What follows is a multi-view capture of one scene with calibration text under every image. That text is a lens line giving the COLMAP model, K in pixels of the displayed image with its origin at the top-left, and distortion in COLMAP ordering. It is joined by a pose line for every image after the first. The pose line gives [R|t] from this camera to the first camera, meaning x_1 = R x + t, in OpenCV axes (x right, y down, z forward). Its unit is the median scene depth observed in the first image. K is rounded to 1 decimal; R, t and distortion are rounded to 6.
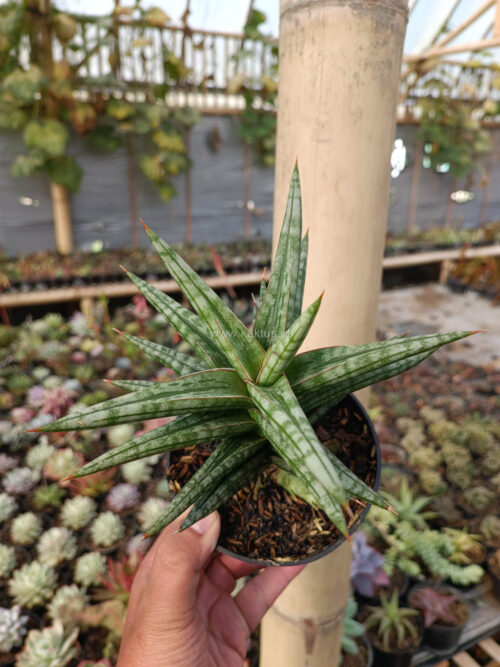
lens RADIAL K [[508.8, 0, 235.7], [0, 508.8, 375.7], [0, 0, 1]] dist [0.004153, -0.044449]
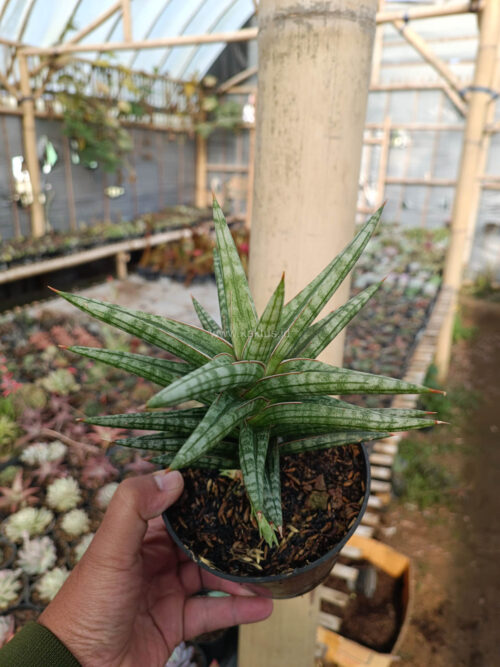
lens RADIAL K [[524.2, 0, 251.3], [0, 524.2, 333.0], [0, 0, 1]] dist [0.111944, -0.150307]
pose [[0.702312, -0.210671, 0.679982, -0.150519], [0.275890, 0.961104, 0.012817, -0.011421], [-0.656234, 0.178598, 0.733116, 0.068422]]
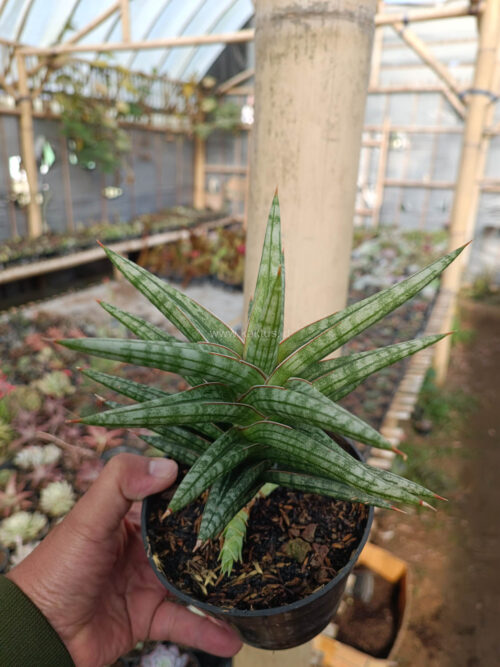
lens RADIAL K [[524.2, 0, 251.3], [0, 524.2, 333.0], [0, 0, 1]] dist [0.111944, -0.150307]
pose [[0.701067, -0.206215, 0.682627, -0.147202], [0.271525, 0.962358, 0.011858, -0.012537], [-0.659377, 0.177037, 0.730670, 0.070037]]
